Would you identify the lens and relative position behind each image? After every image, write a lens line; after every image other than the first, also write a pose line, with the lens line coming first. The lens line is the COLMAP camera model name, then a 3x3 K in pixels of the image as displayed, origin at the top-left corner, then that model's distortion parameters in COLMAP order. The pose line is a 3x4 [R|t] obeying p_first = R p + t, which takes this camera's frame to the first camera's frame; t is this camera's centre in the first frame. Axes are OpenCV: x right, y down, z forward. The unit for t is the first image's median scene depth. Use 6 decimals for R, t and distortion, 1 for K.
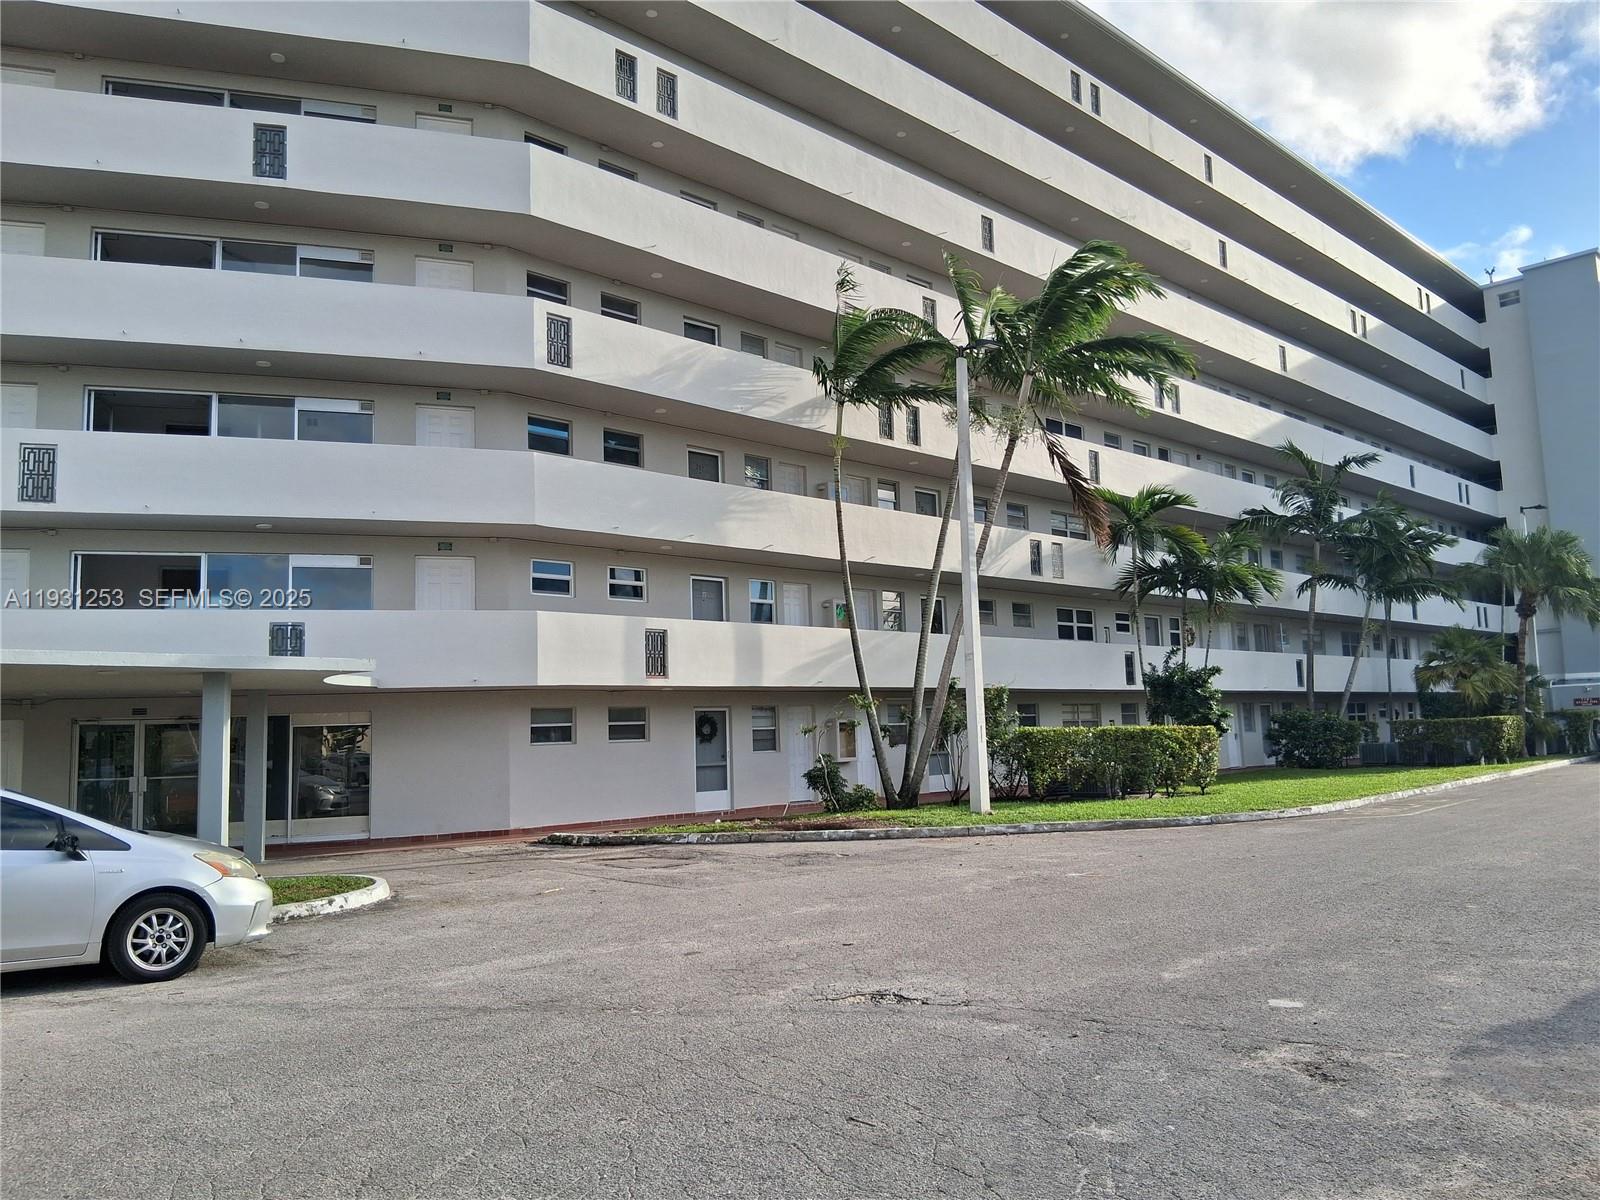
lens RADIAL K [[1214.8, 0, 798.3], [0, 1214.8, 617.8], [0, 0, 1]] dist [0.084773, -0.124326]
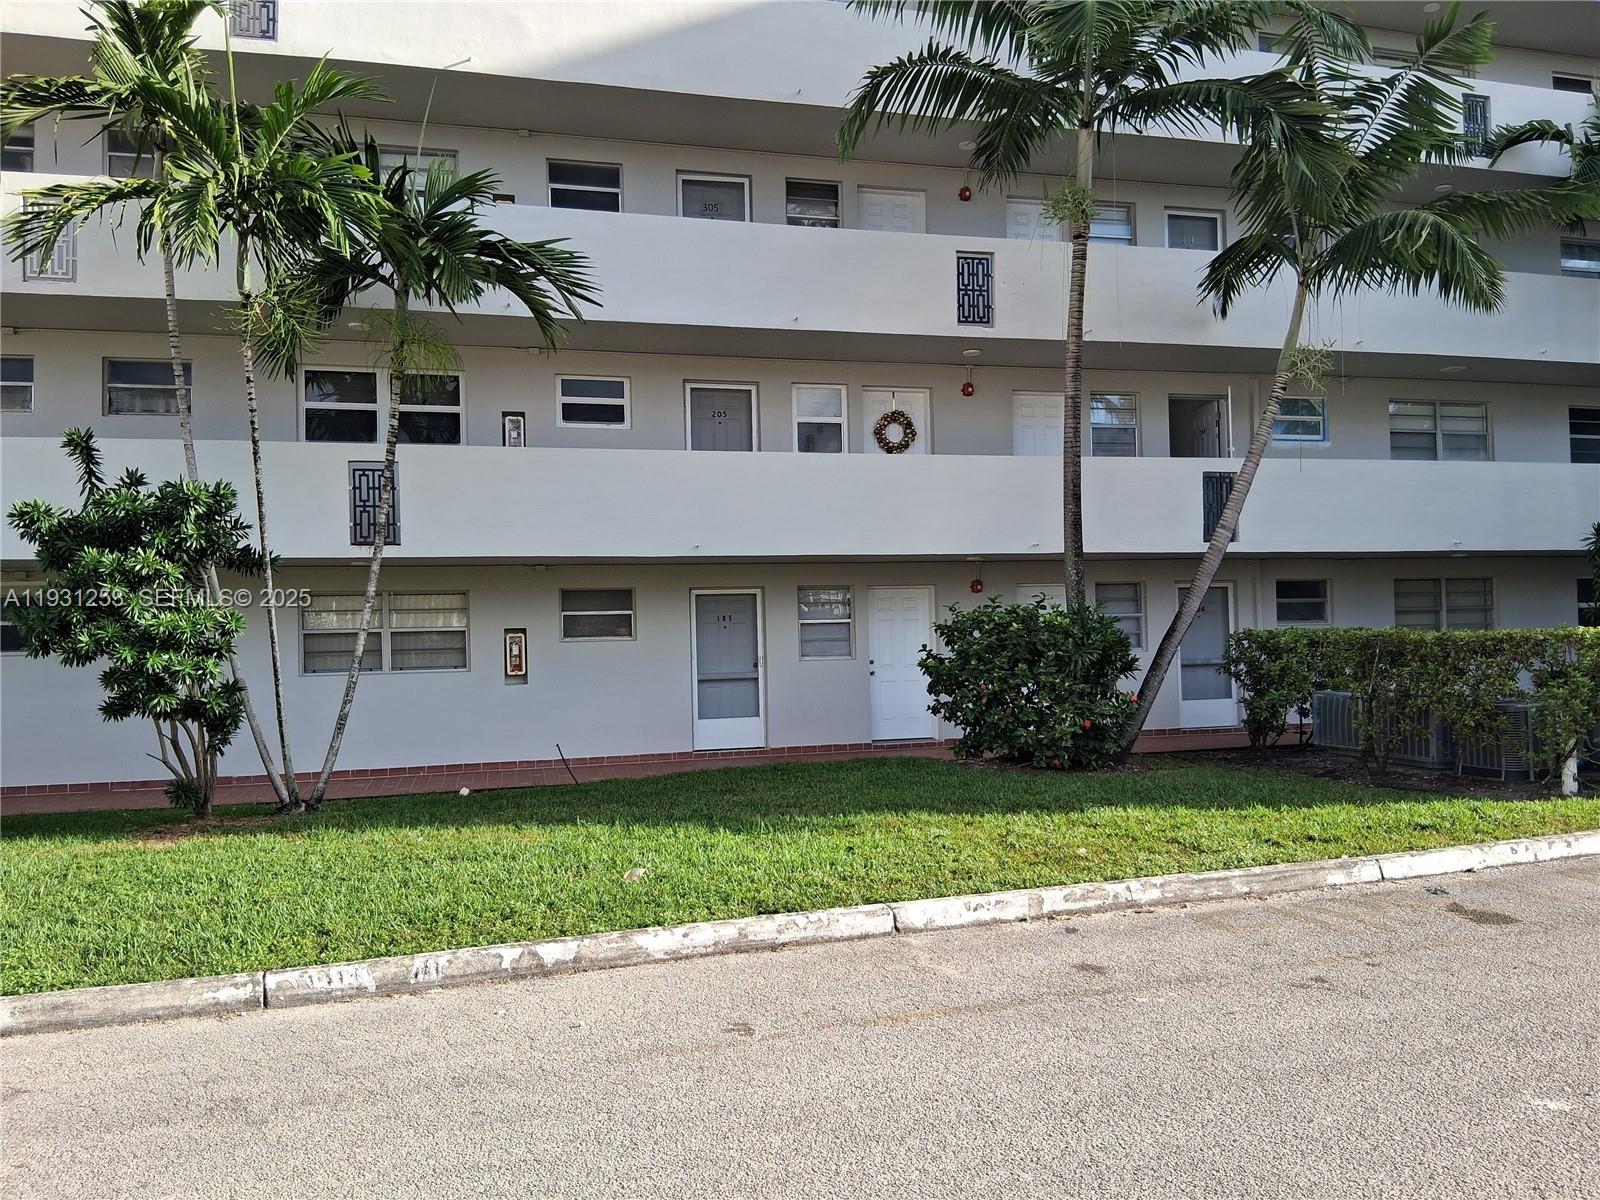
lens RADIAL K [[1457.8, 0, 800.0], [0, 1457.8, 600.0], [0, 0, 1]] dist [0.124746, -0.249100]
pose [[0.859514, 0.000628, -0.511113, 0.349173], [0.044394, 0.996128, 0.075880, 0.022778], [0.509181, -0.087911, 0.856158, 0.357786]]
